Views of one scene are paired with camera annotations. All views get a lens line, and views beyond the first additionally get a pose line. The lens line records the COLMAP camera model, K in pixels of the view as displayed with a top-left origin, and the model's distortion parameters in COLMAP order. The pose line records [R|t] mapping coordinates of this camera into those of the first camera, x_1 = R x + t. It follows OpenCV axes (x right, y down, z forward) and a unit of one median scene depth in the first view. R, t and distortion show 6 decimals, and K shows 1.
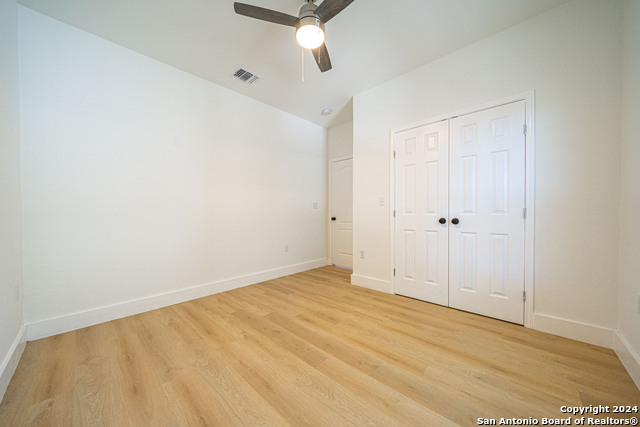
lens RADIAL K [[220.3, 0, 321.0], [0, 220.3, 215.5], [0, 0, 1]] dist [0.000125, 0.000090]
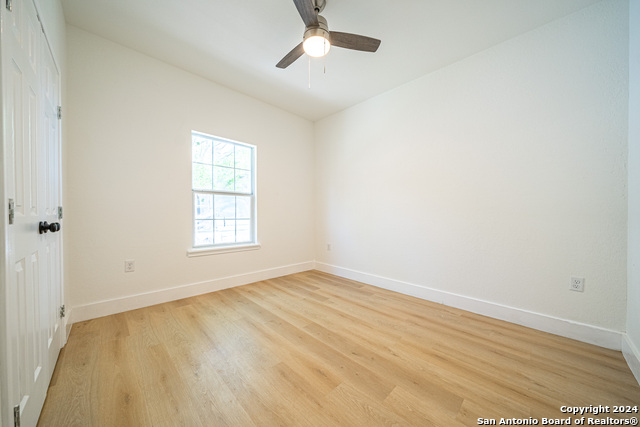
lens RADIAL K [[220.3, 0, 321.0], [0, 220.3, 215.5], [0, 0, 1]] dist [0.000125, 0.000090]
pose [[-0.999084, 0.000195, 0.042787, -0.118178], [0.000763, 0.999912, 0.013258, -0.014189], [-0.042780, 0.013279, -0.998996, 2.120068]]
